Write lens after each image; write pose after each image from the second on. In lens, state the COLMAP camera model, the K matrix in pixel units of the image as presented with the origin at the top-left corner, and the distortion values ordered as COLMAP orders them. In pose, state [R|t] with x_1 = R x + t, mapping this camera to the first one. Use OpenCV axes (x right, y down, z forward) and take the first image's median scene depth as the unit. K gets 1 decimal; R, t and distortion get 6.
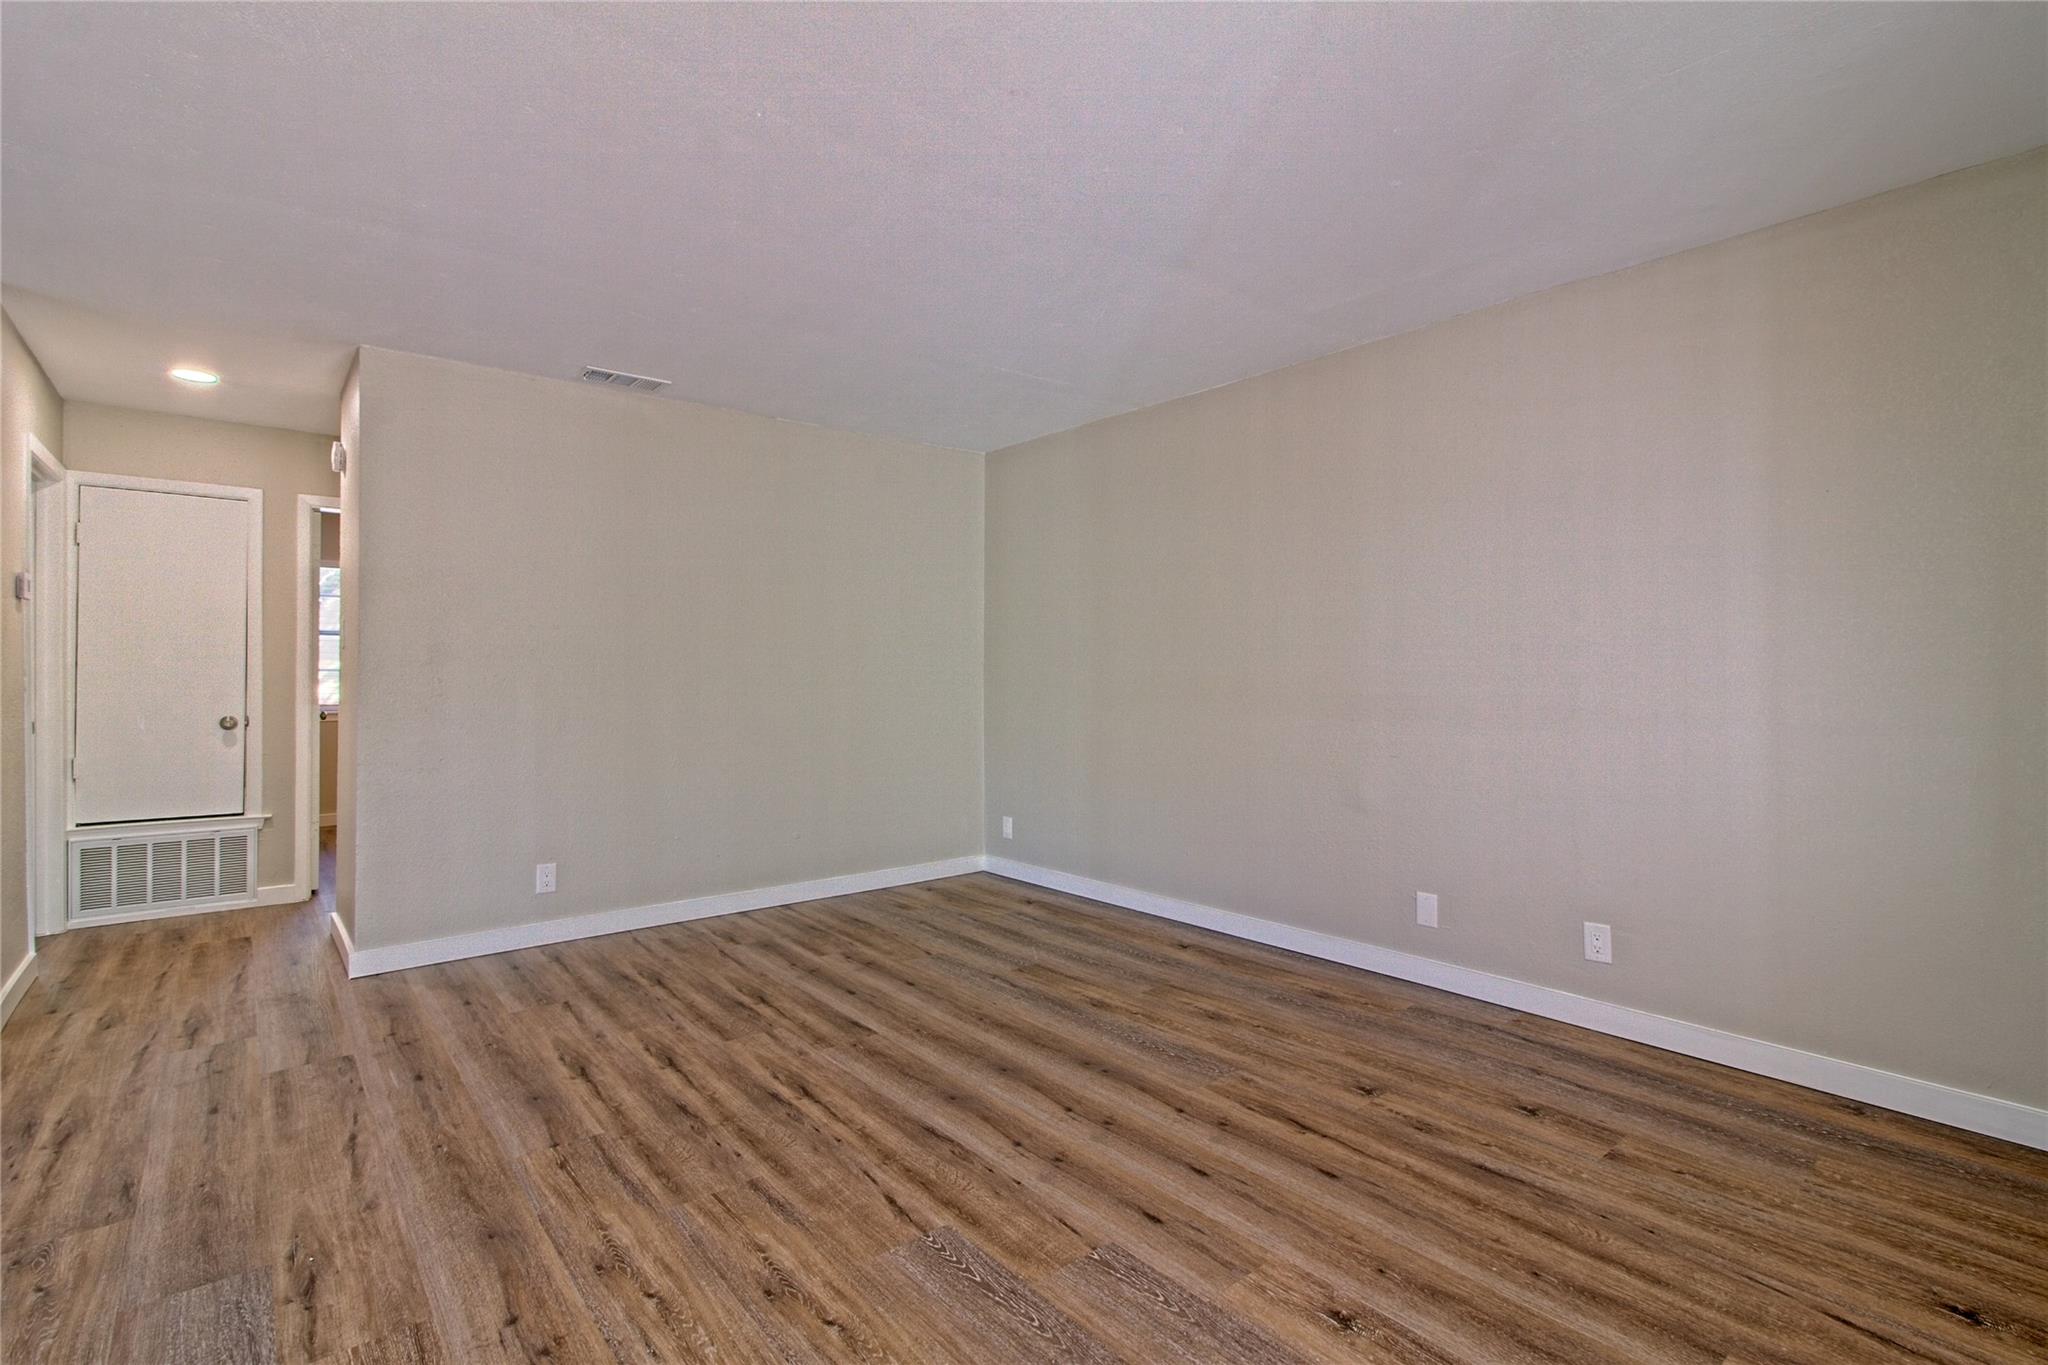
lens RADIAL K [[936.0, 0, 1025.5], [0, 936.0, 606.1], [0, 0, 1]] dist [-0.019846, 0.010987]
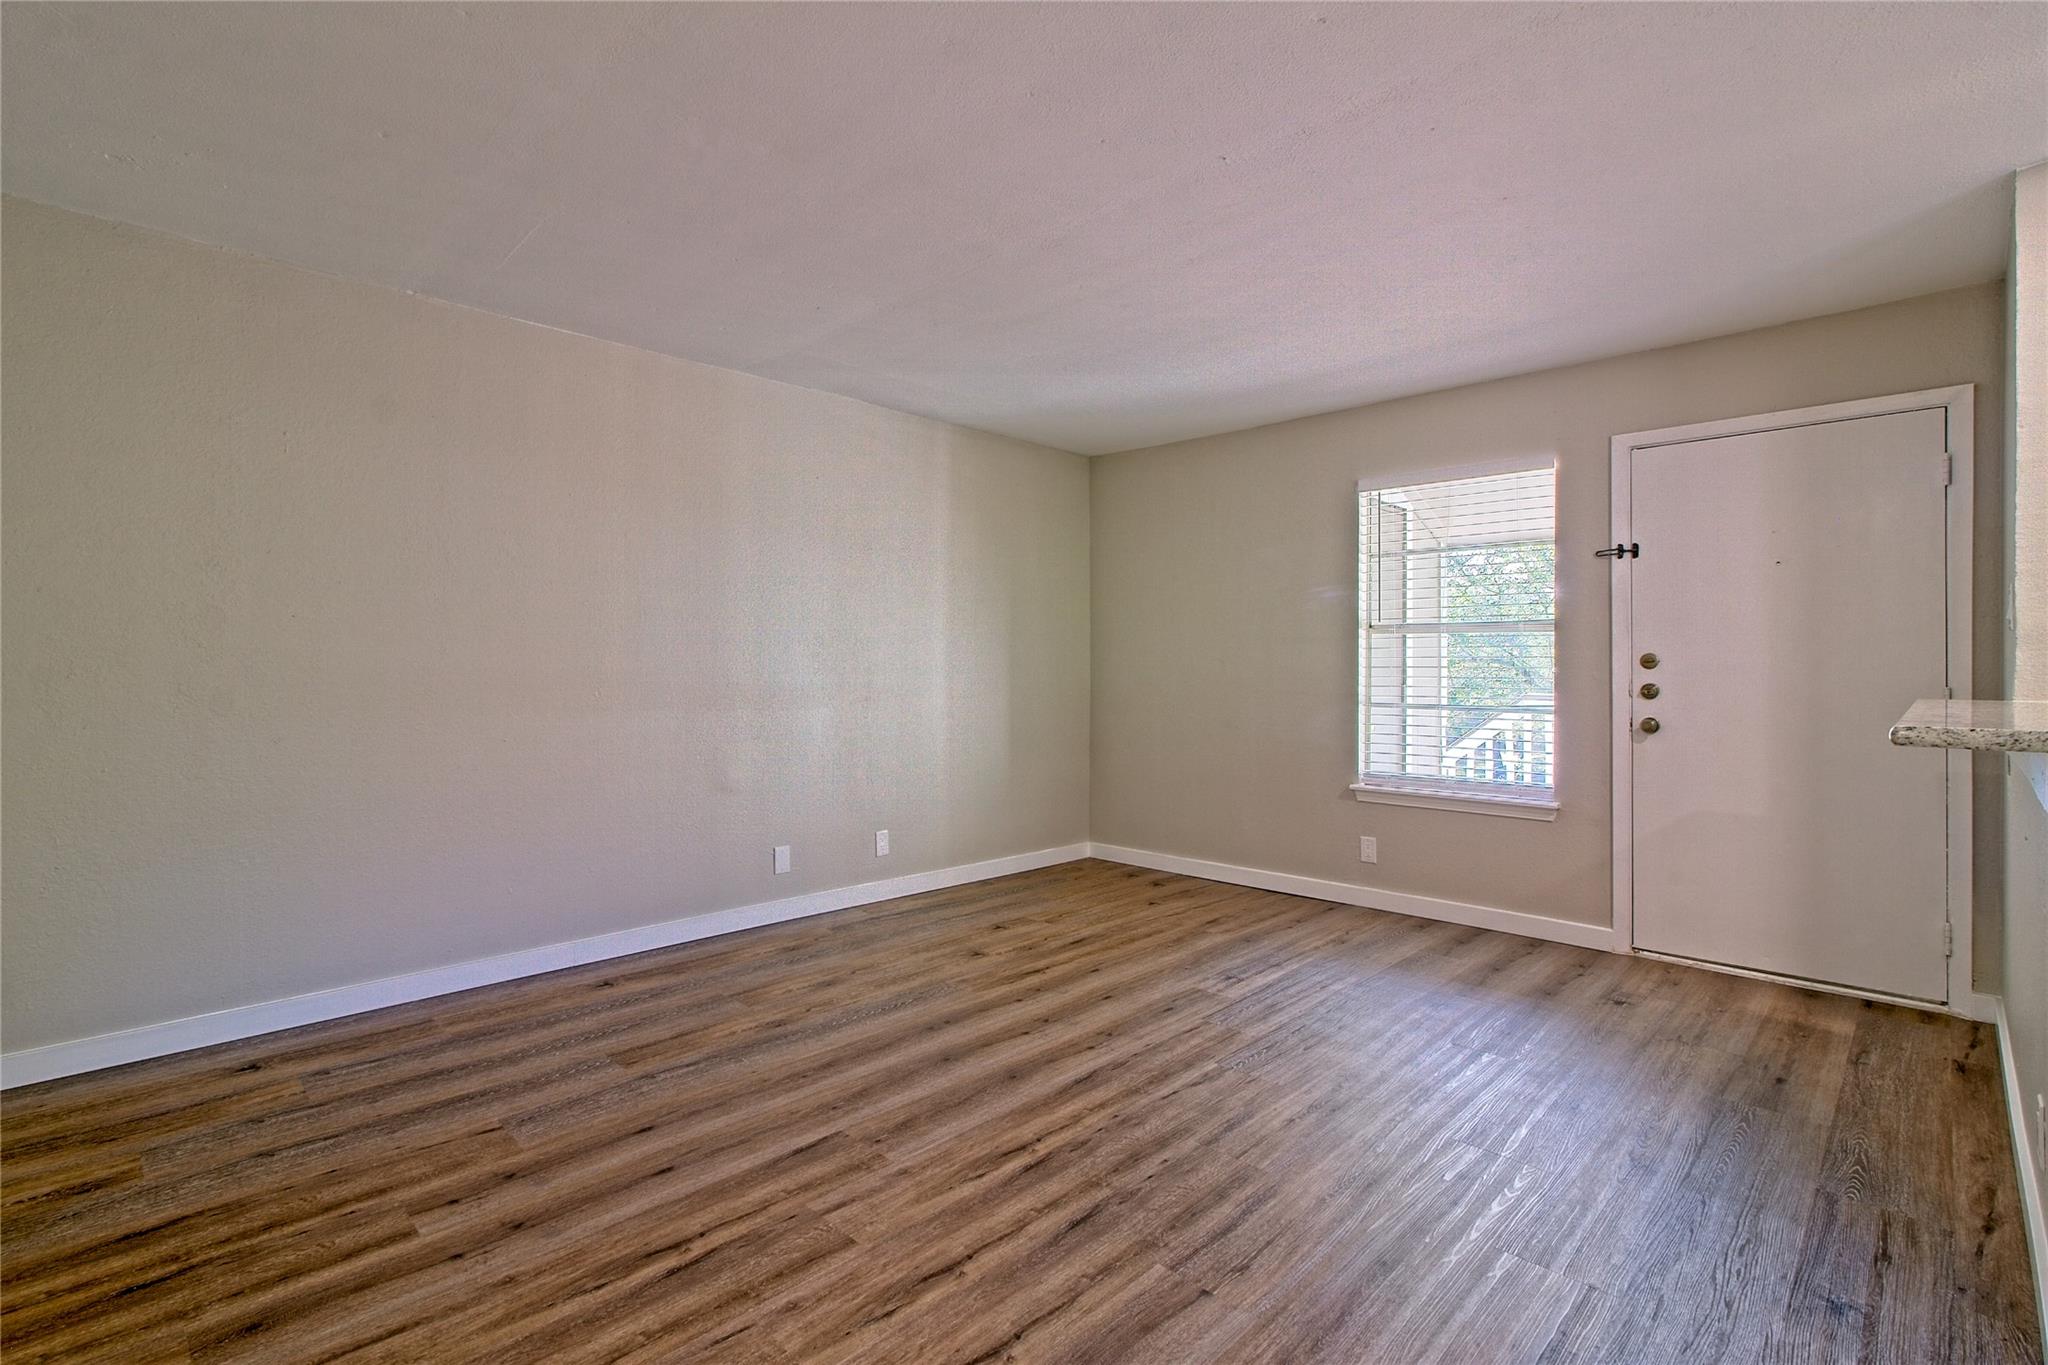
lens RADIAL K [[943.8, 0, 1021.3], [0, 943.8, 669.7], [0, 0, 1]] dist [-0.016834, 0.009005]
pose [[-0.095731, -0.003280, 0.995402, -0.957161], [-0.072335, 0.997374, -0.003670, 0.071262], [-0.992776, -0.072354, -0.095717, 0.966534]]
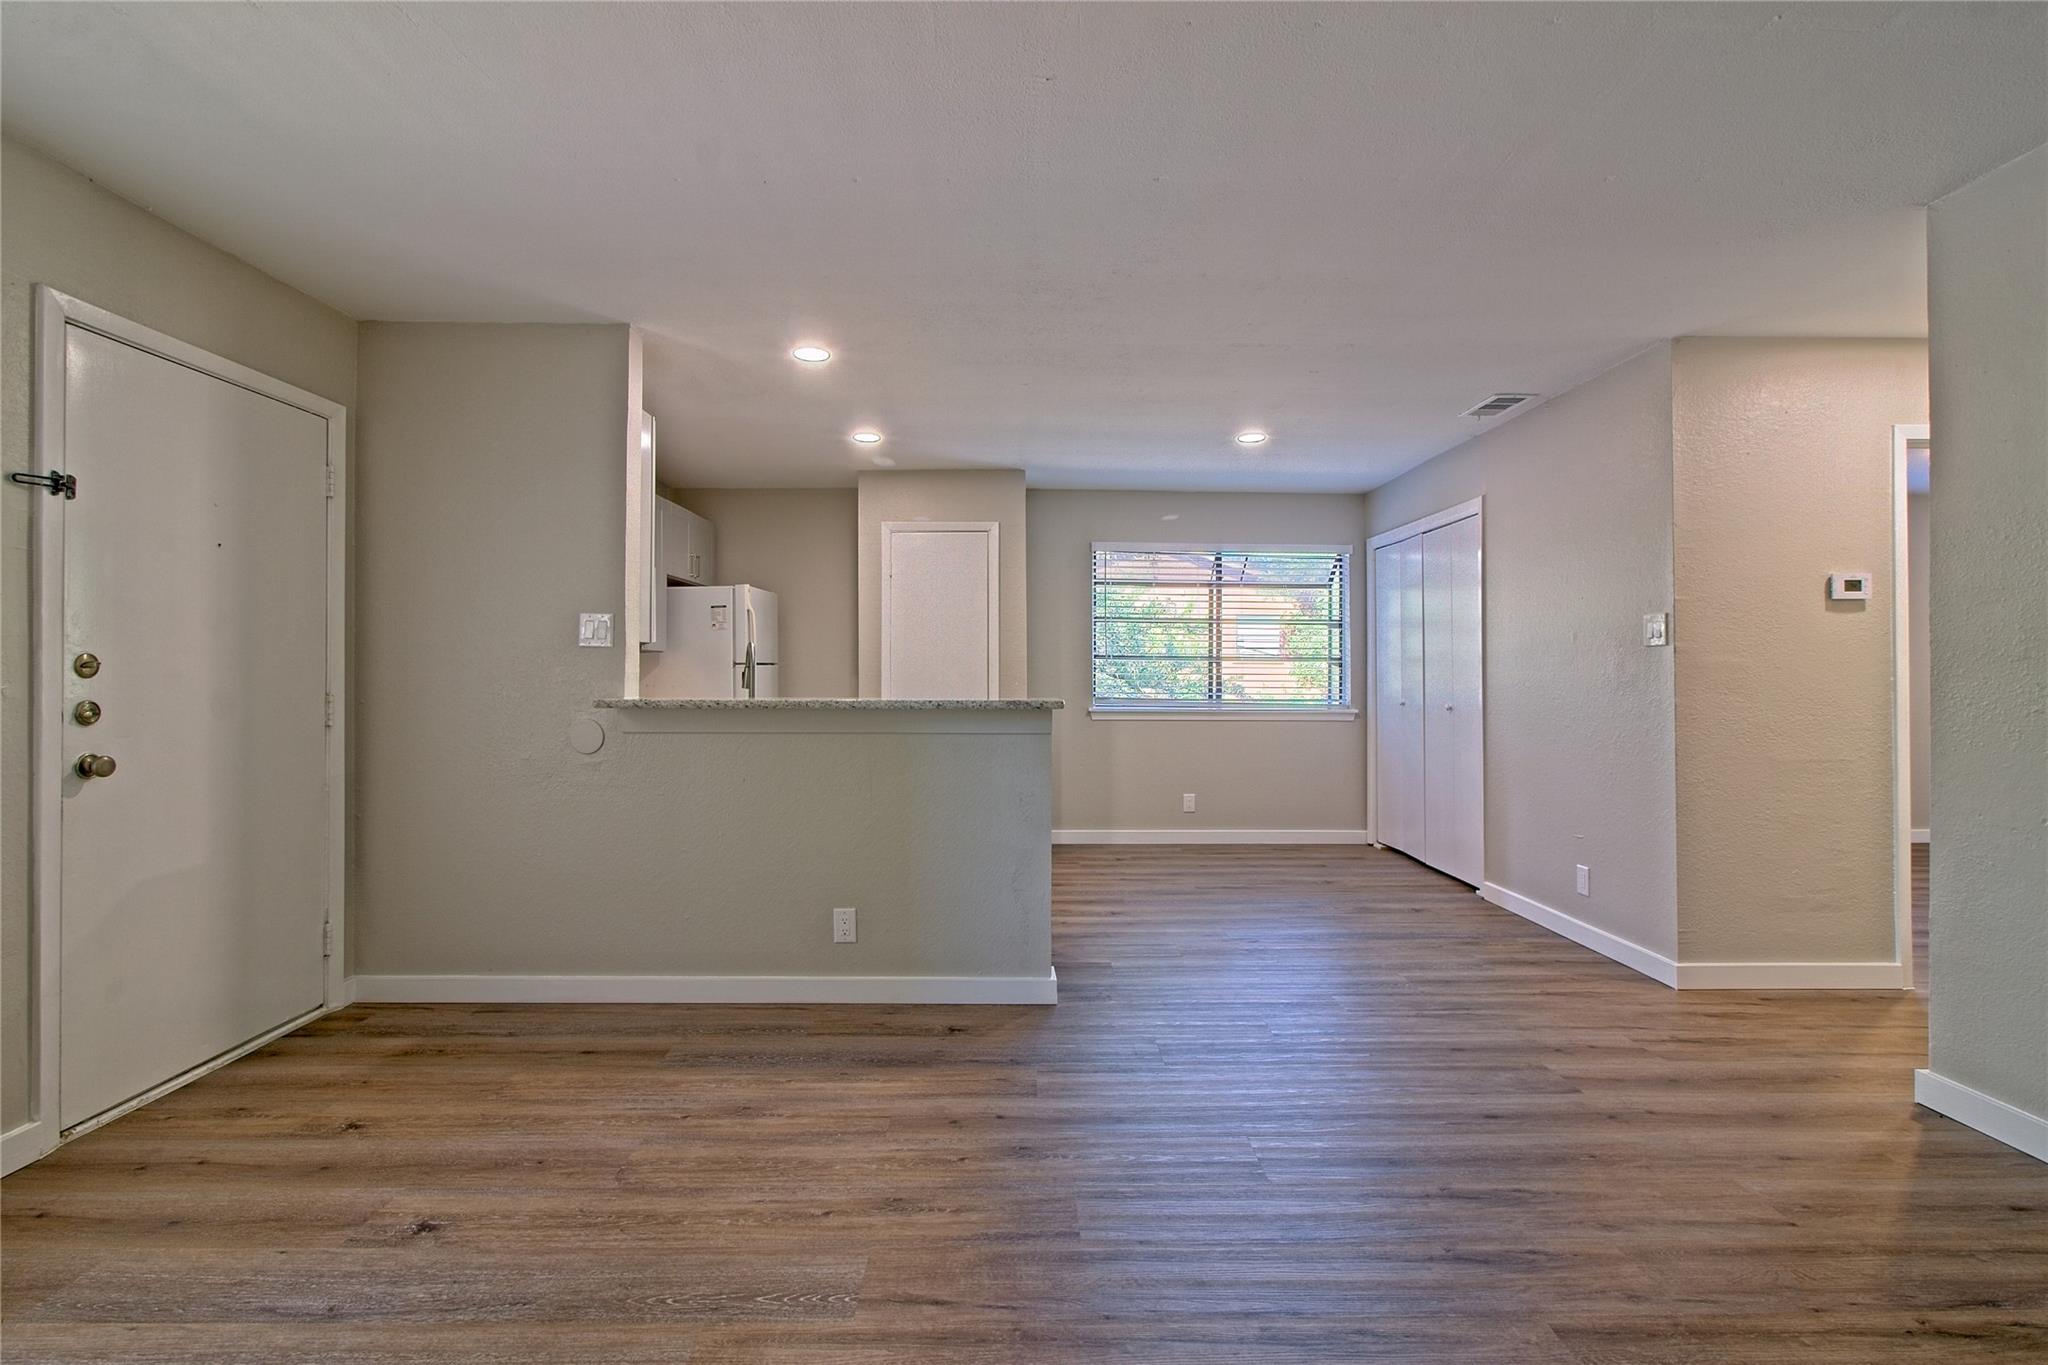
lens RADIAL K [[942.5, 0, 1015.2], [0, 942.5, 680.9], [0, 0, 1]] dist [-0.026434, 0.015967]
pose [[-0.641486, 0.006573, -0.767106, 0.313002], [0.054487, 0.997828, -0.037015, 0.079450], [0.765197, -0.065542, -0.640451, 1.125151]]
